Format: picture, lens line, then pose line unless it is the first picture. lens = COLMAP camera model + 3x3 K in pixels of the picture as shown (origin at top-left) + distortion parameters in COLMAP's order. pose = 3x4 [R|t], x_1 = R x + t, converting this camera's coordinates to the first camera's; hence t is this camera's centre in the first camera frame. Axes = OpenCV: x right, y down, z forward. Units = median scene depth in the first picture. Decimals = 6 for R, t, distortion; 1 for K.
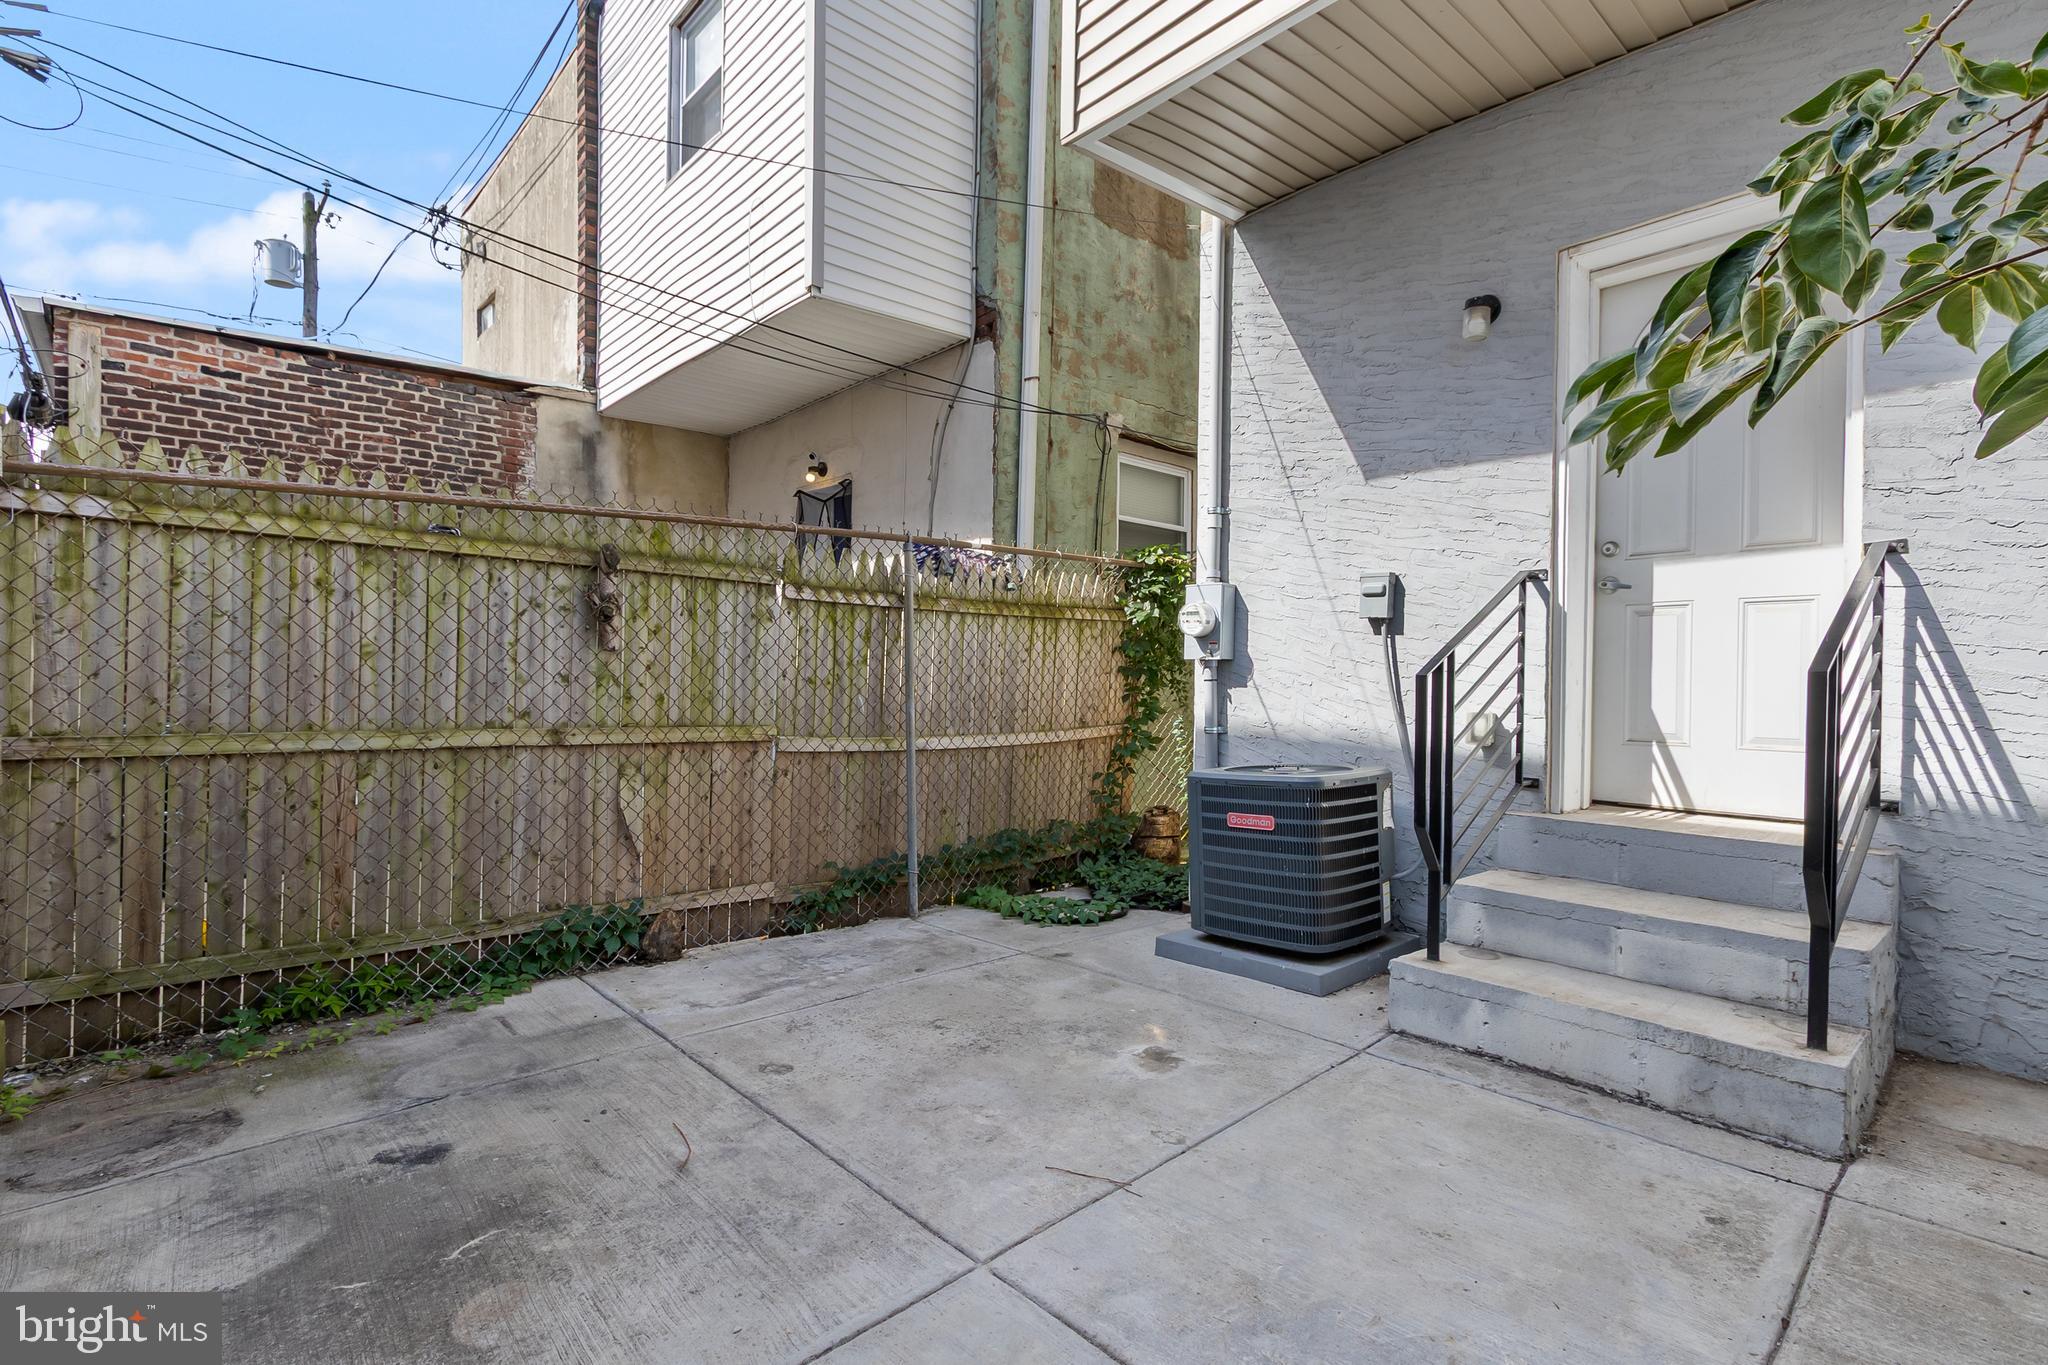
lens RADIAL K [[938.1, 0, 1019.0], [0, 938.1, 680.4], [0, 0, 1]] dist [0.004376, -0.002021]
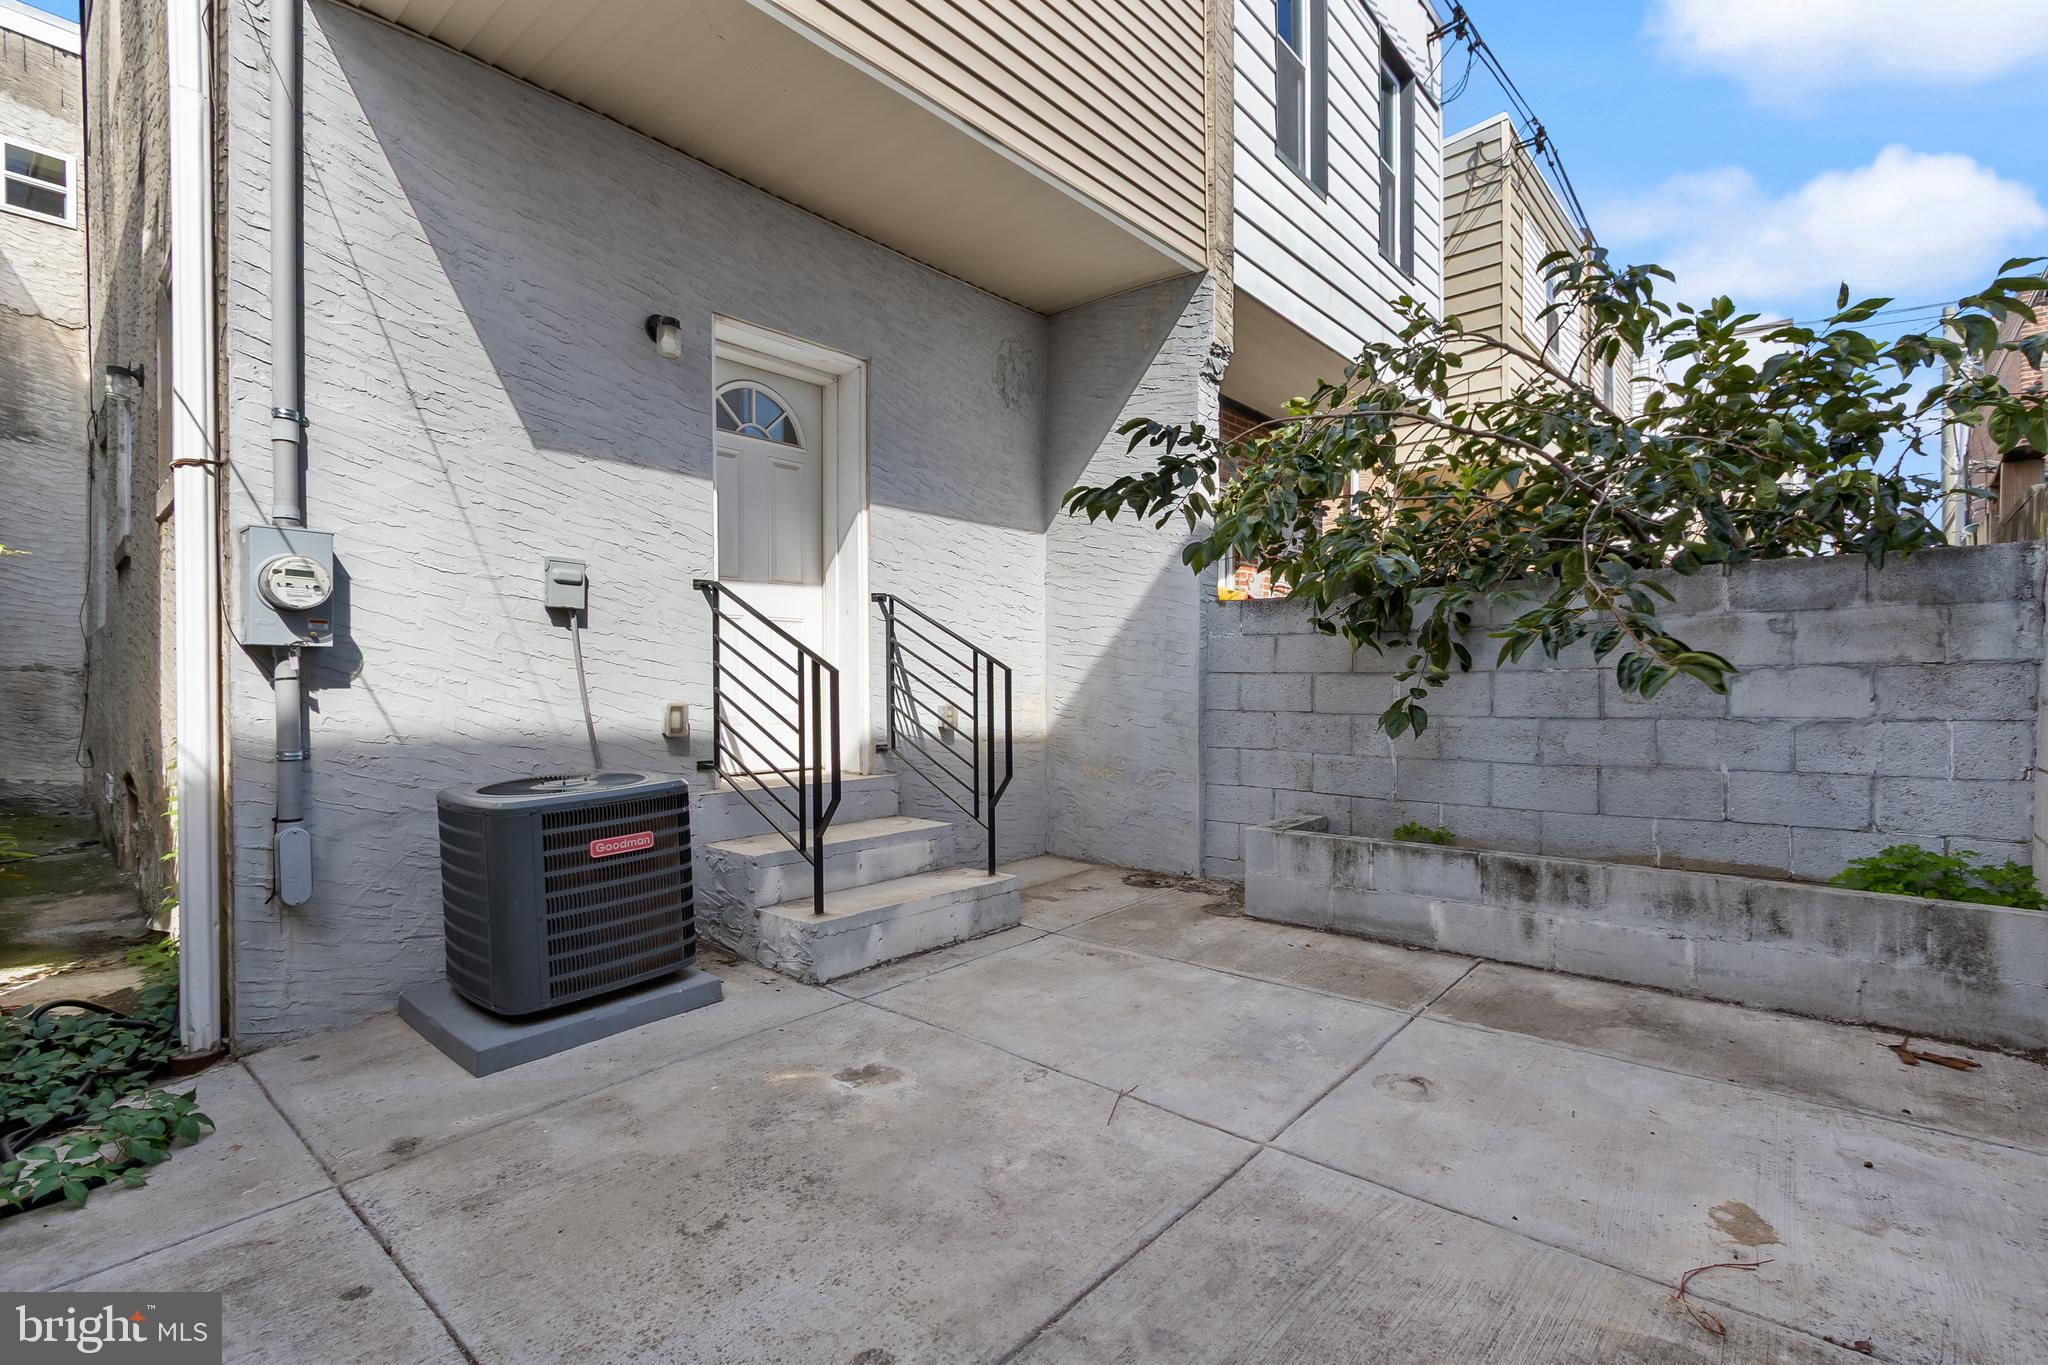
lens RADIAL K [[928.3, 0, 1014.8], [0, 928.3, 681.6], [0, 0, 1]] dist [0.004767, -0.001921]
pose [[-0.103588, -0.007975, 0.994588, -0.778362], [0.005430, 0.999948, 0.008584, -0.001253], [-0.994605, 0.006290, -0.103540, 0.925513]]
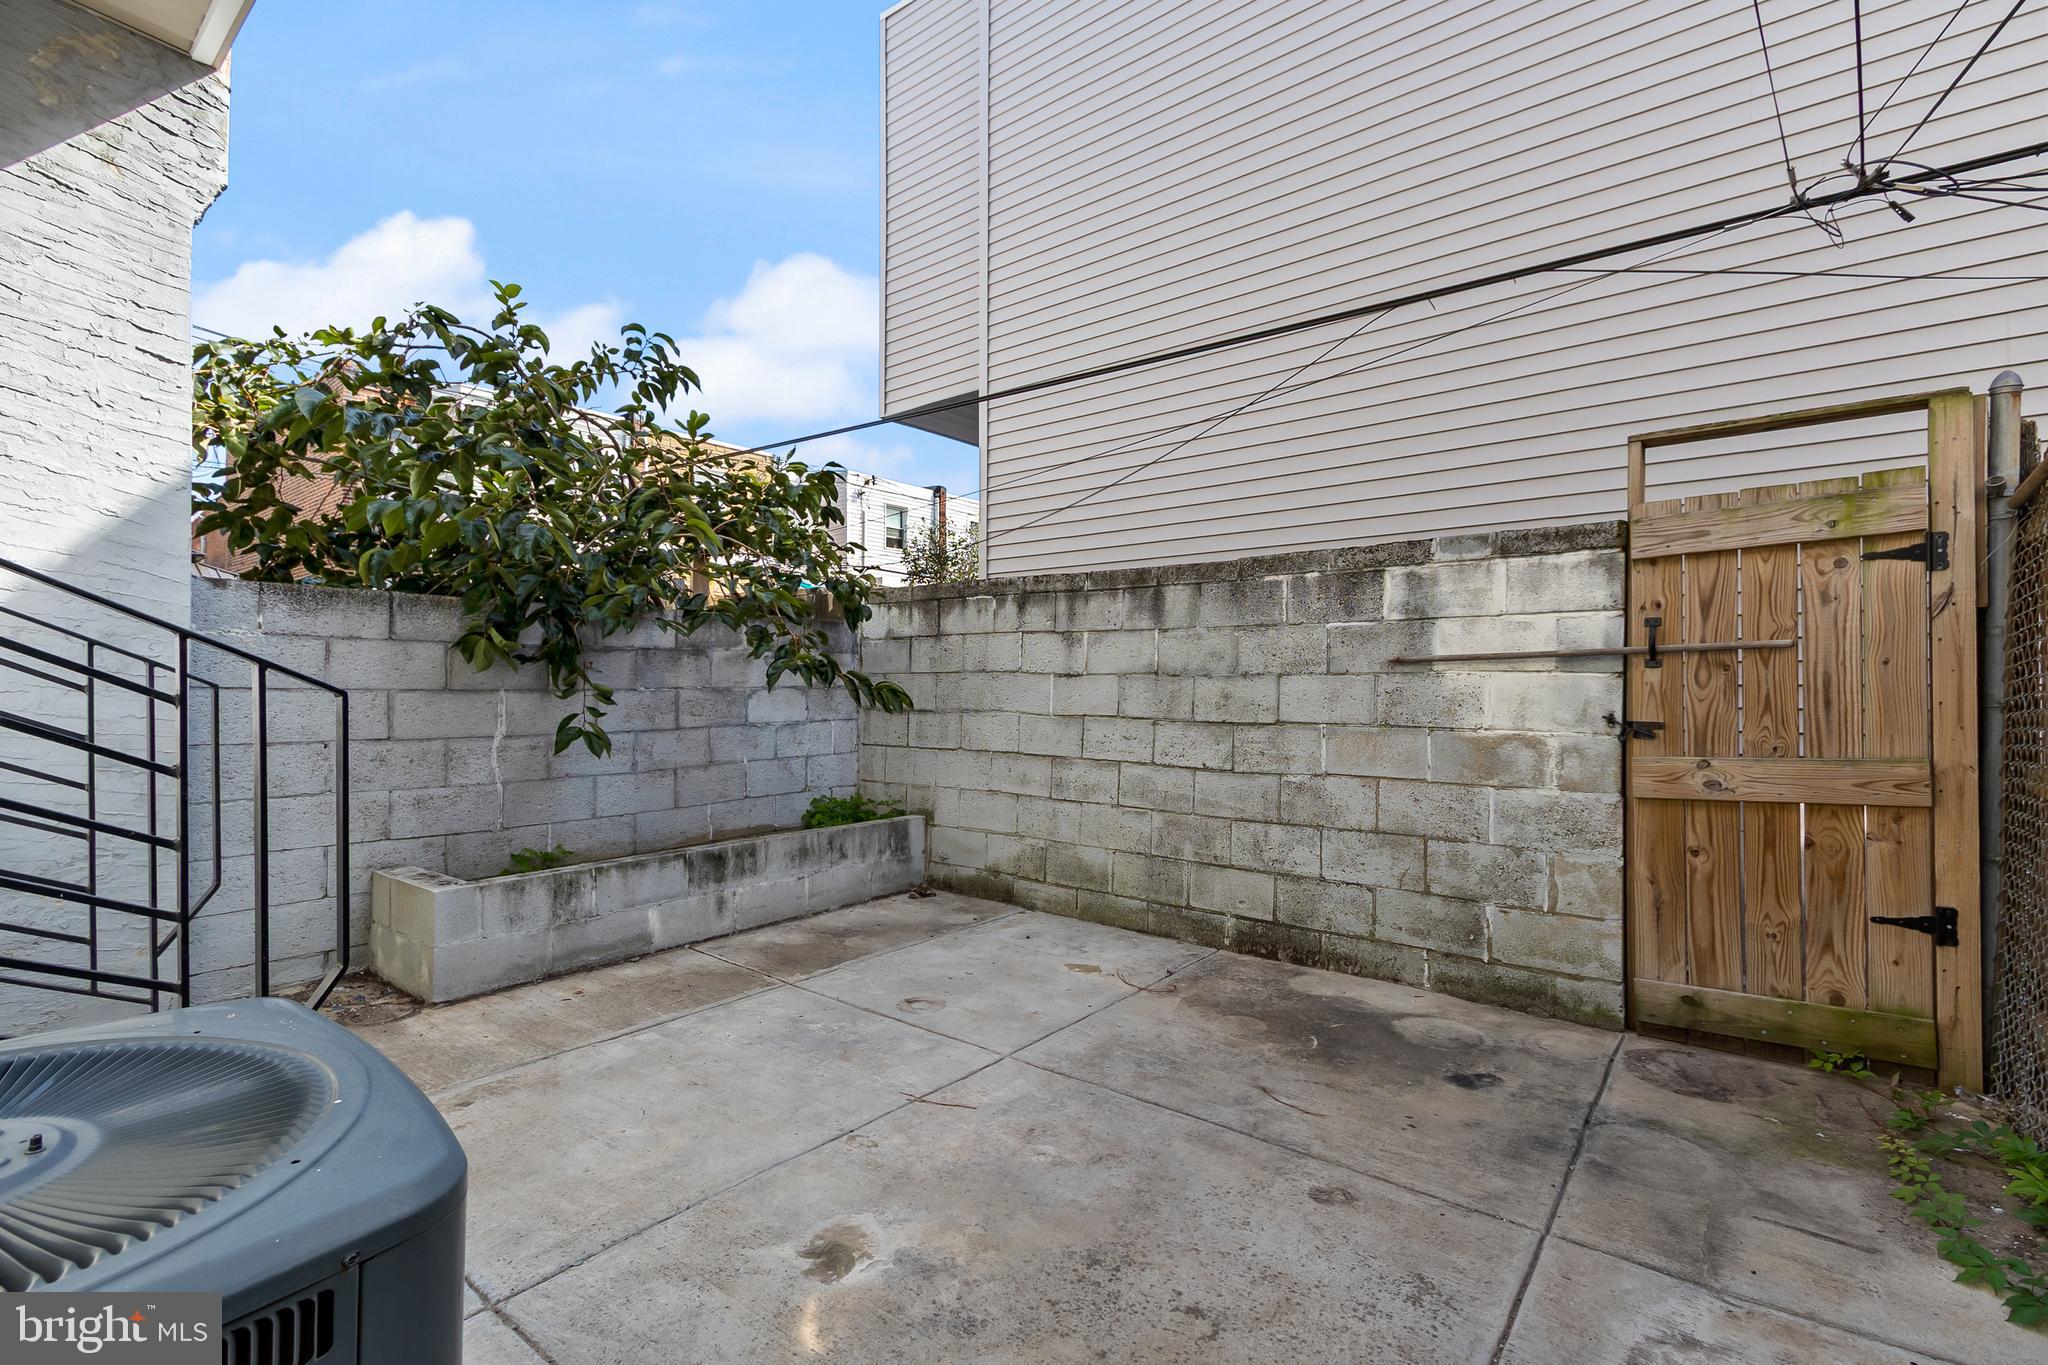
lens RADIAL K [[928.3, 0, 1030.0], [0, 928.3, 683.1], [0, 0, 1]] dist [0.004767, -0.001921]
pose [[-0.987352, -0.011762, -0.158104, 0.117468], [-0.011471, 0.999930, -0.002752, -0.015554], [0.158126, -0.000904, -0.987419, 1.661021]]
